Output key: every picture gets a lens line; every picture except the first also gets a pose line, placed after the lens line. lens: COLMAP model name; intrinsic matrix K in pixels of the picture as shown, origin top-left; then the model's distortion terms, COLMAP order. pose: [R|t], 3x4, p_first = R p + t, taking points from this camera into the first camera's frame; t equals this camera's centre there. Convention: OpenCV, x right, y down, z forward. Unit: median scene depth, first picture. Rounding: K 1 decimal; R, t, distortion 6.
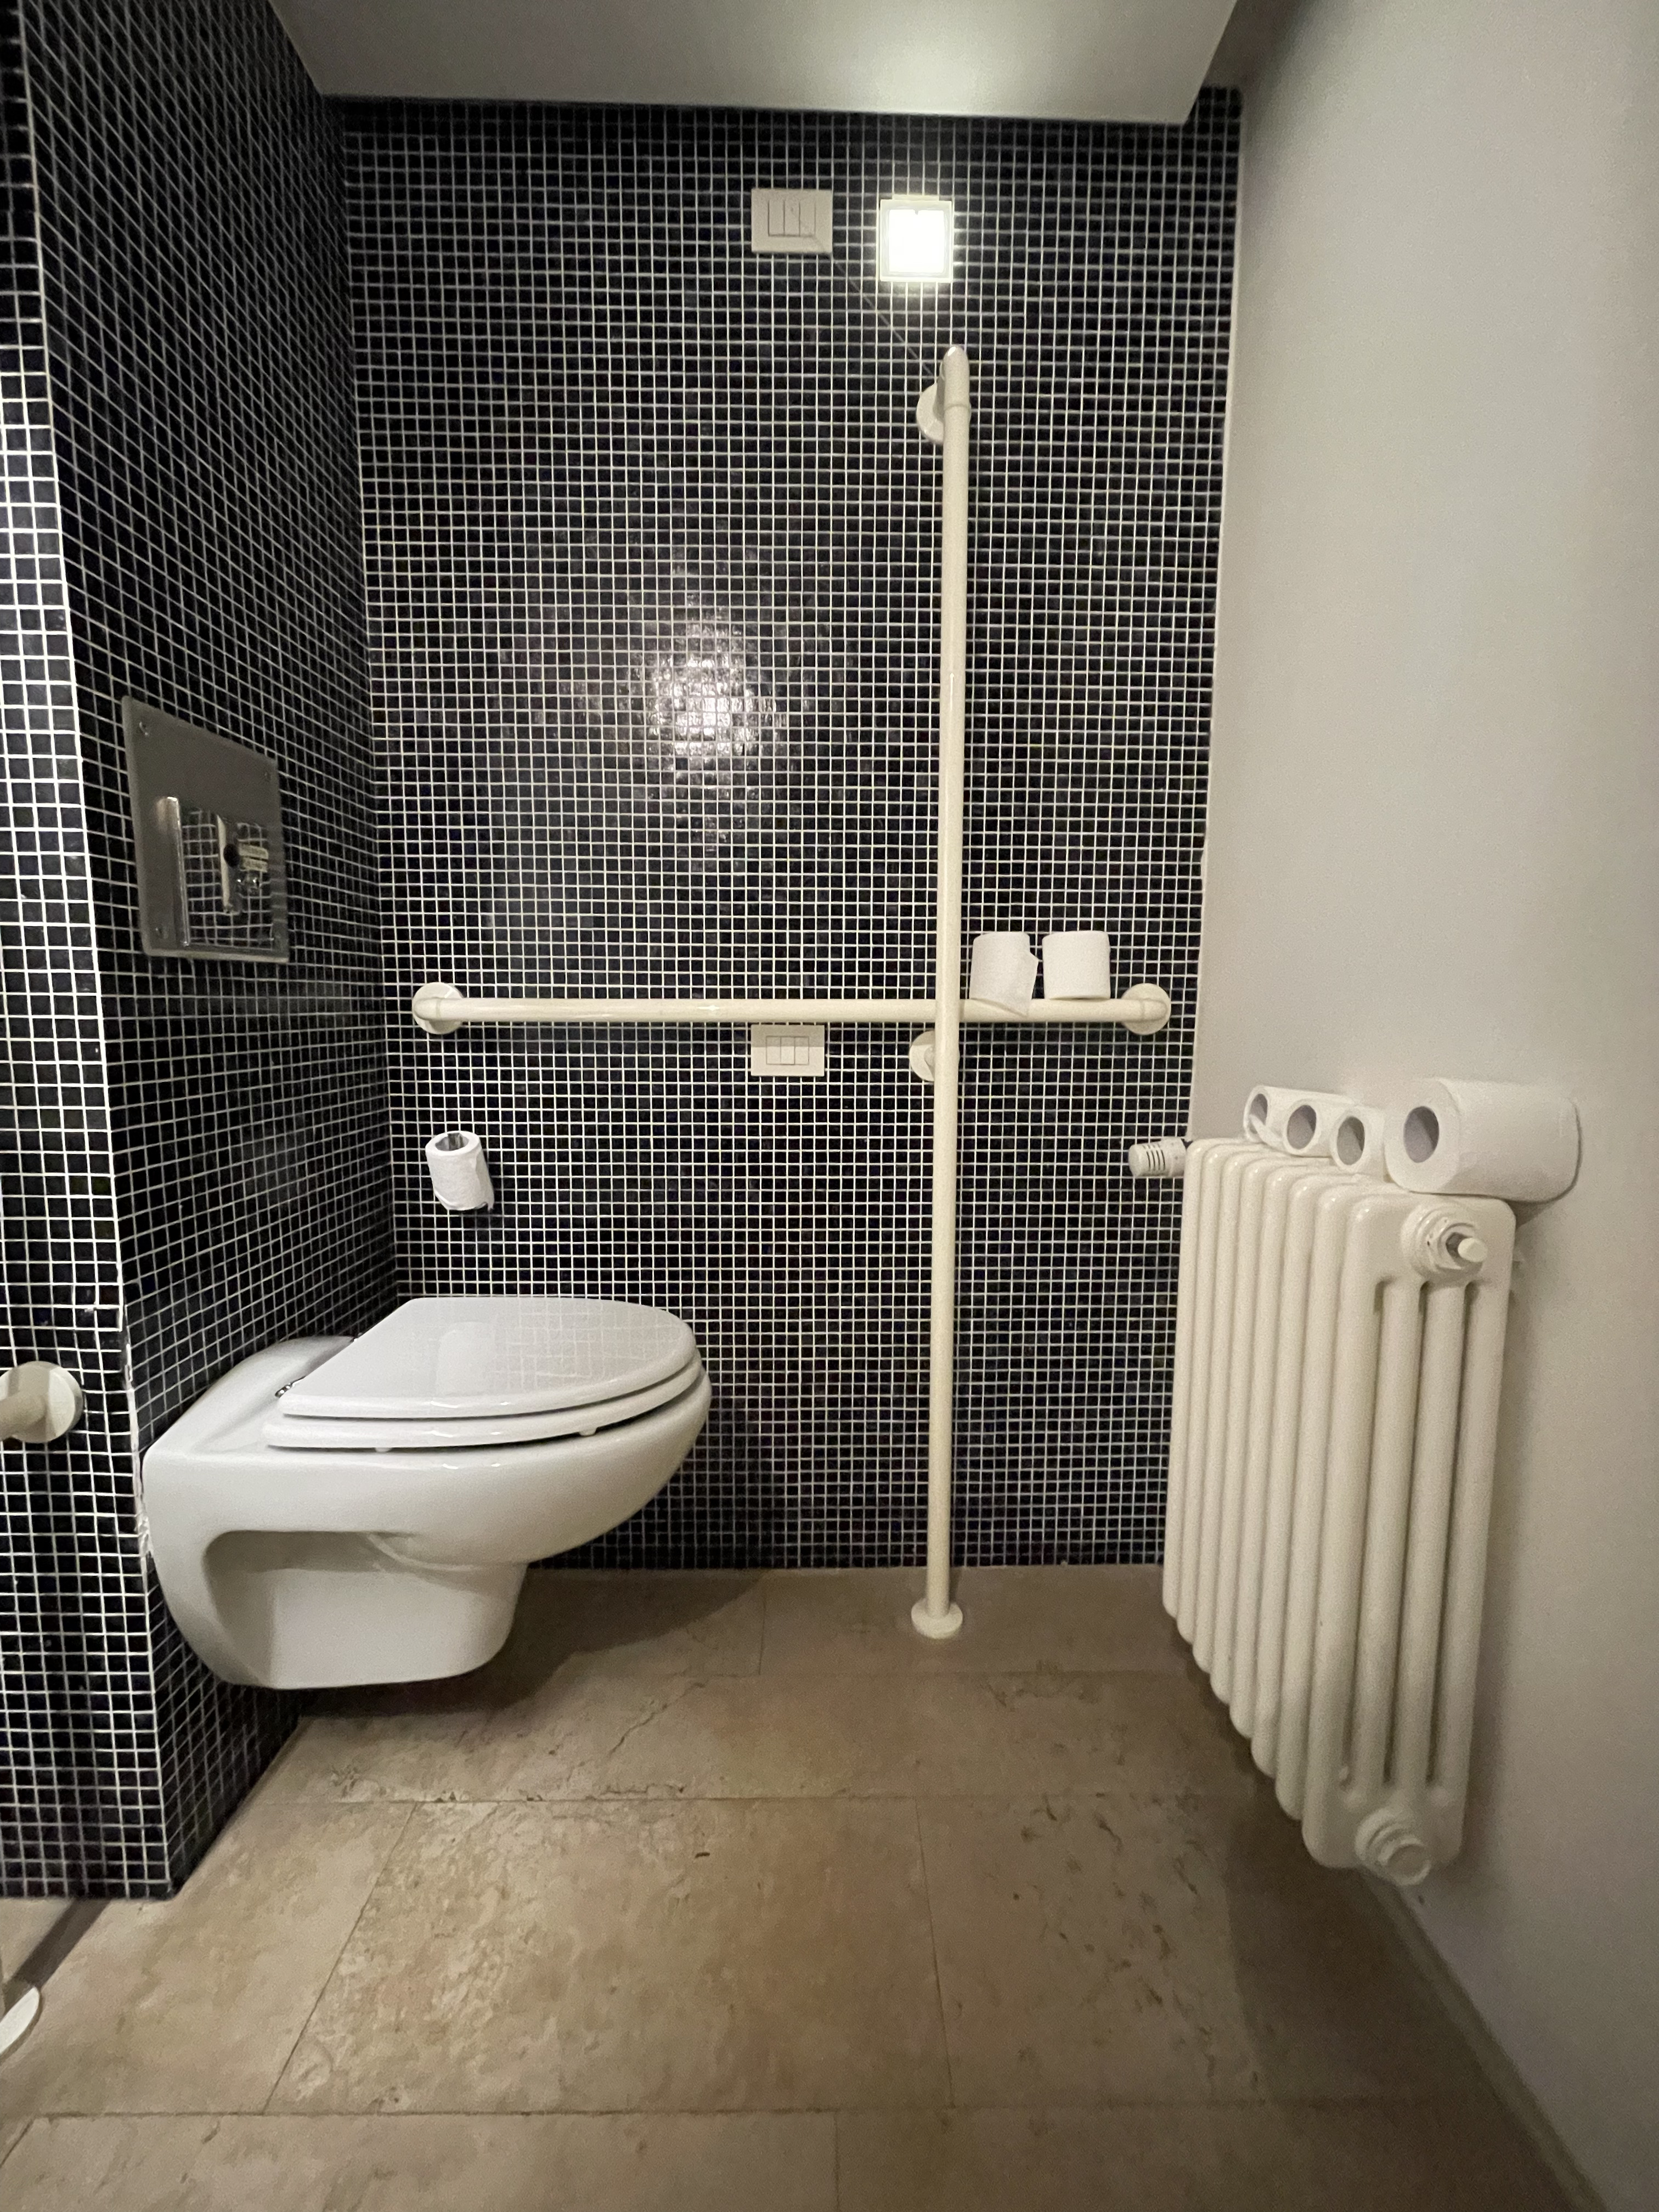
lens RADIAL K [[900.4, 0, 849.7], [0, 900.4, 1100.6], [0, 0, 1]] dist [0.005925, -0.001731]
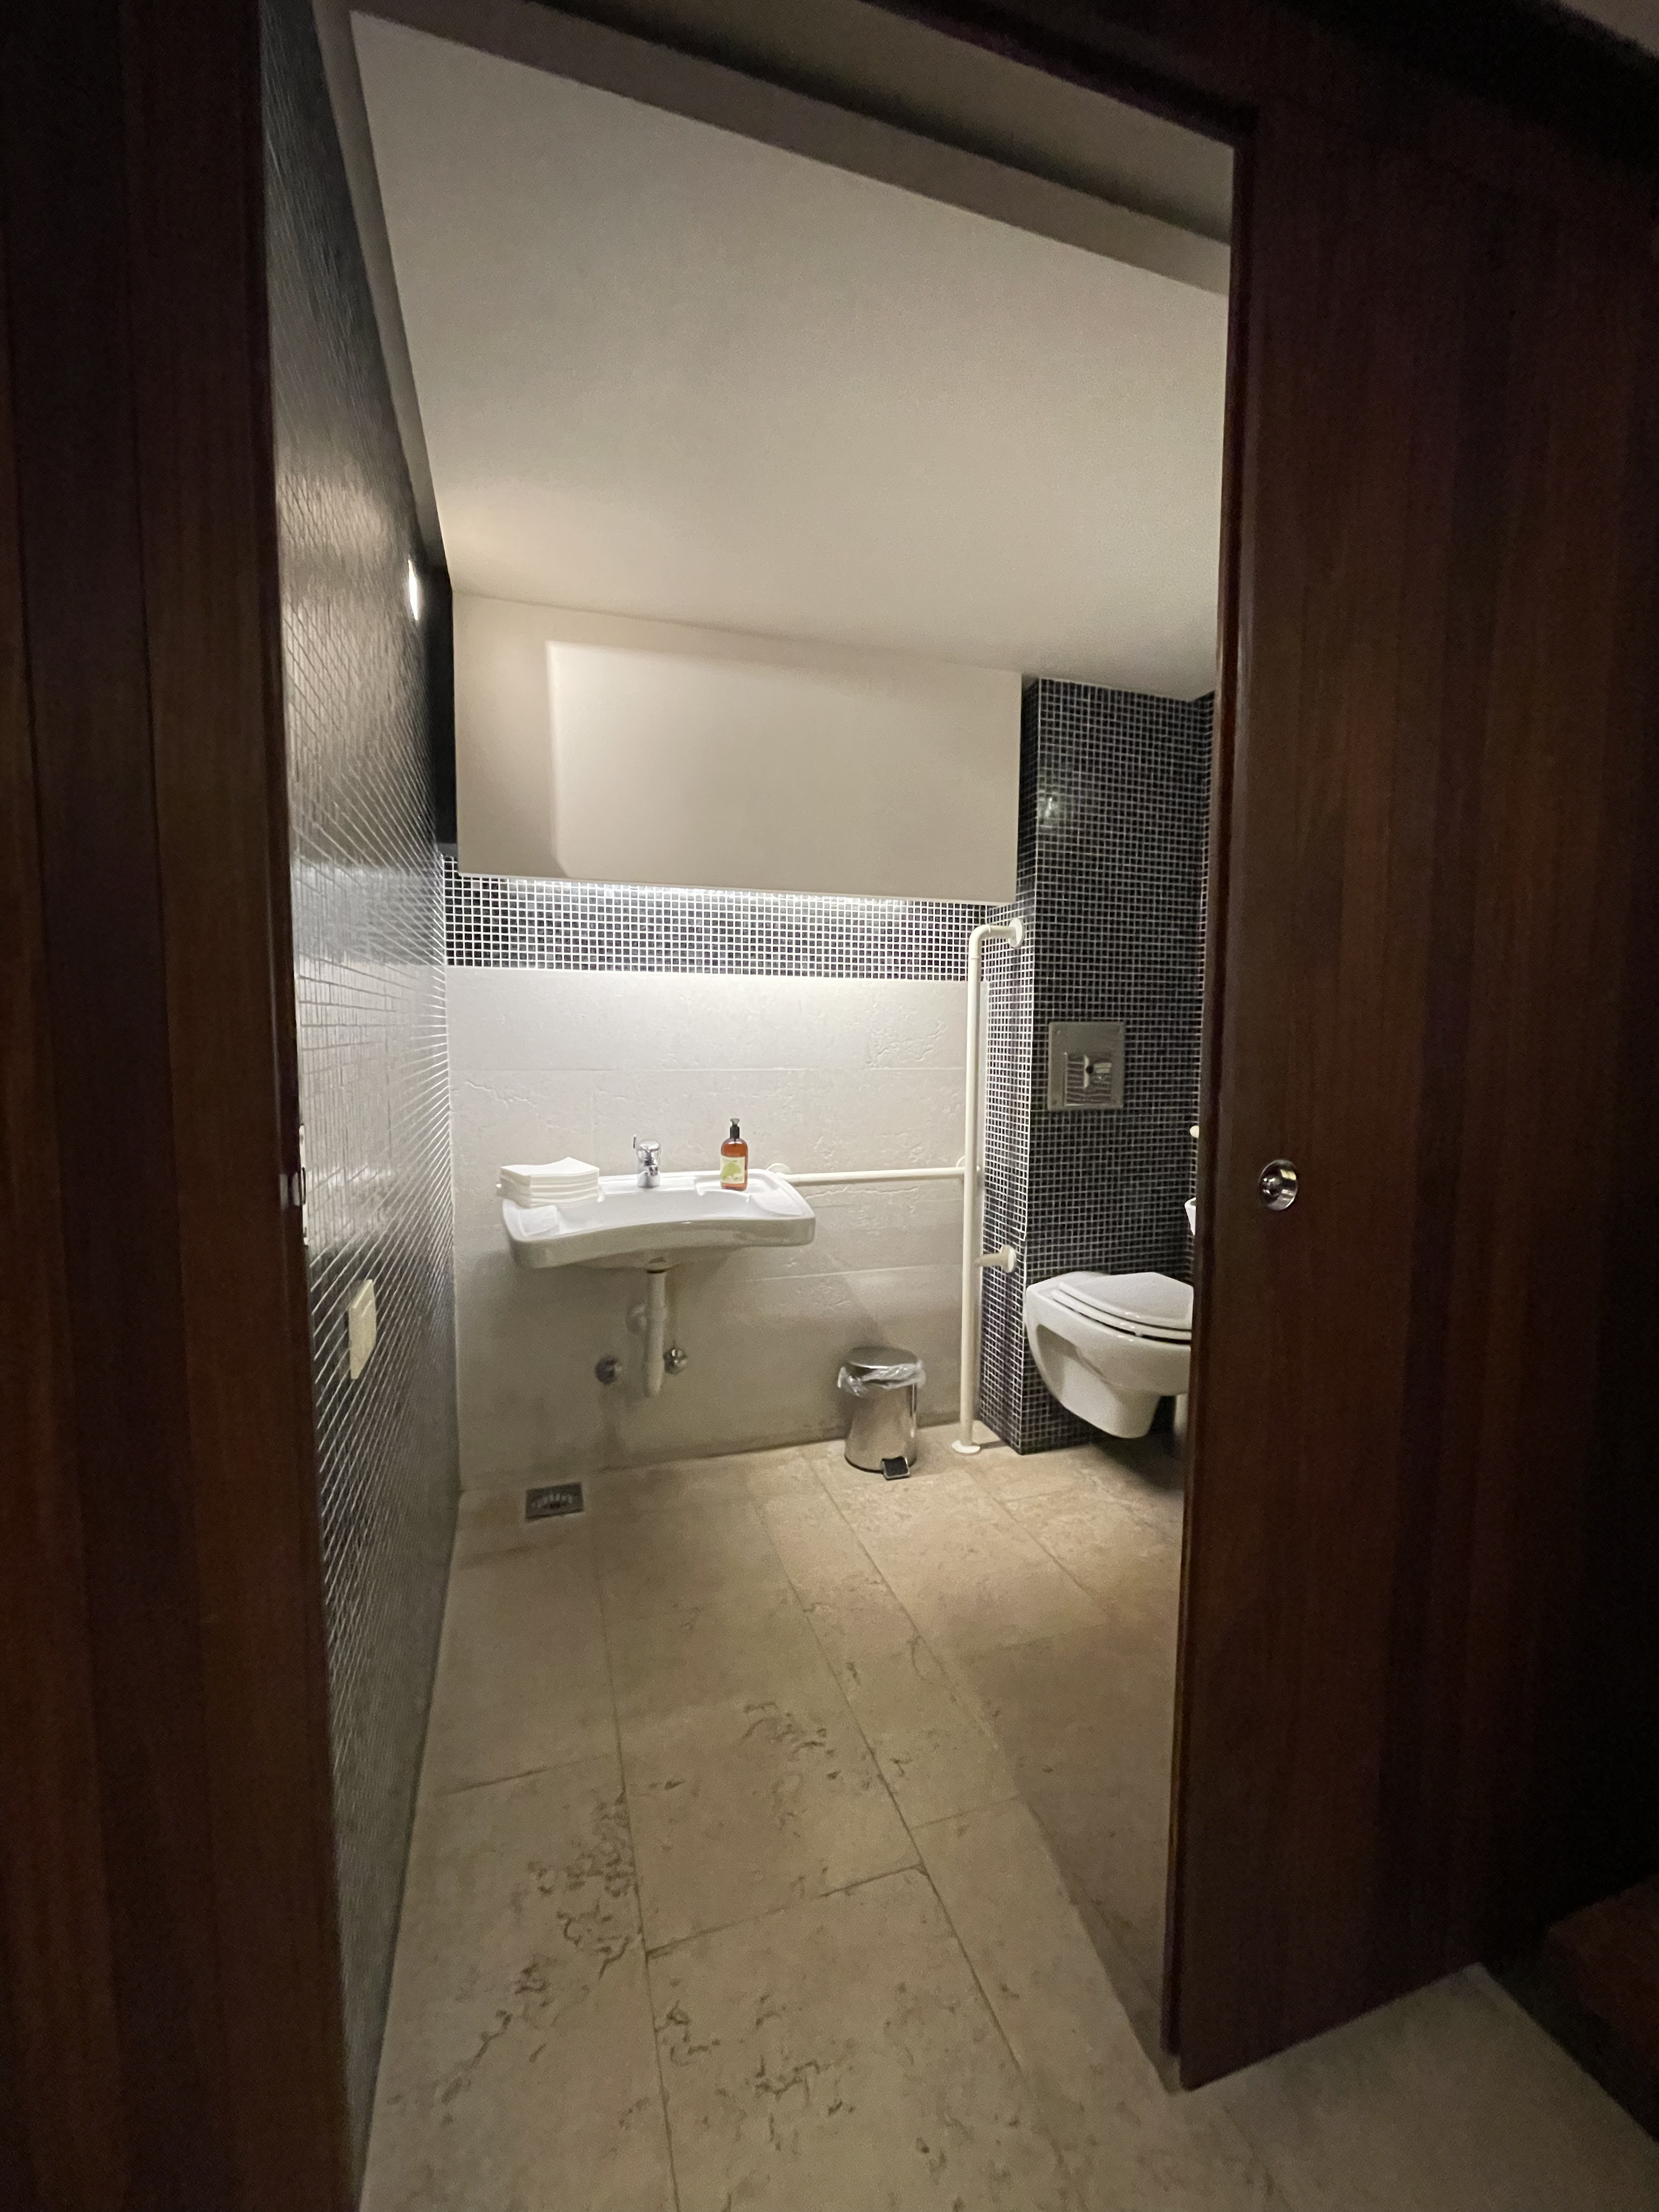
lens RADIAL K [[900.4, 0, 843.8], [0, 900.4, 1109.2], [0, 0, 1]] dist [0.005925, -0.001731]
pose [[0.319900, 0.081742, -0.943919, 1.059389], [-0.114383, 0.992316, 0.047168, -0.145482], [0.940522, 0.092879, 0.326791, -0.325044]]
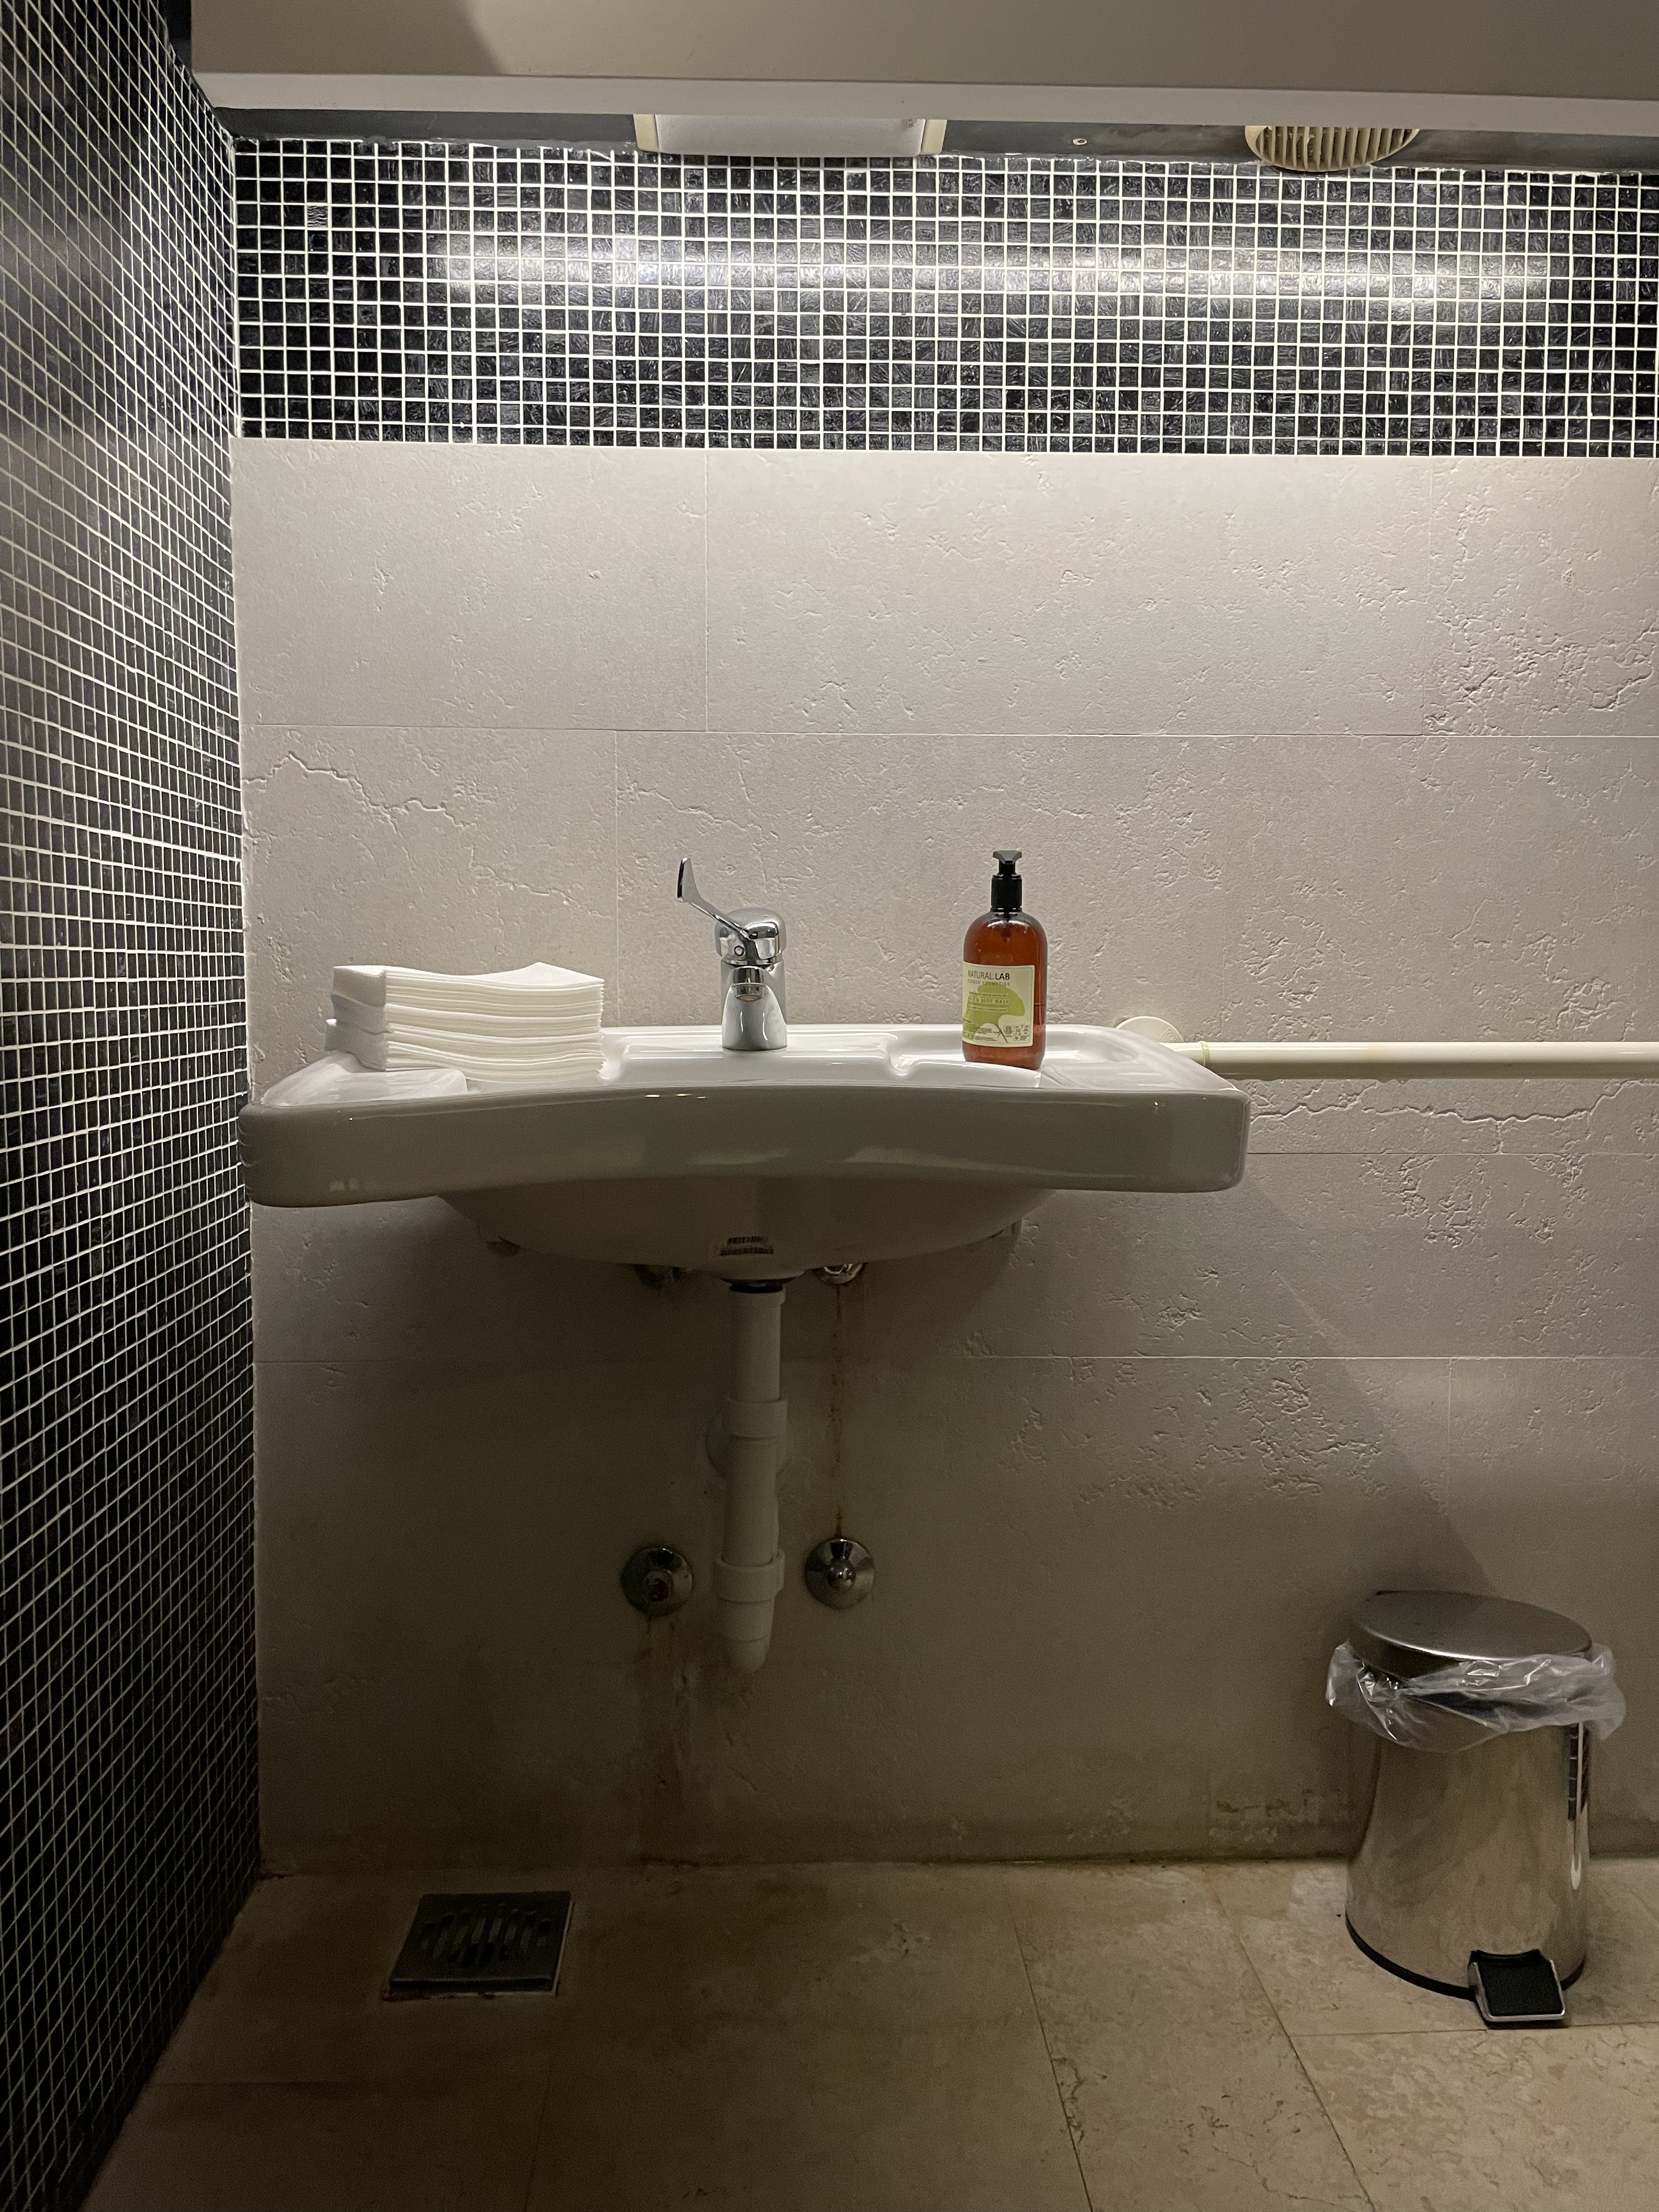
lens RADIAL K [[1699.4, 0, 837.4], [0, 1699.4, 1092.0], [0, 0, 1]] dist [0.062747, -0.074689]
pose [[0.033221, 0.066646, -0.997223, 0.474565], [-0.113230, 0.991601, 0.062498, 0.065099], [0.993013, 0.110840, 0.040488, -0.100286]]
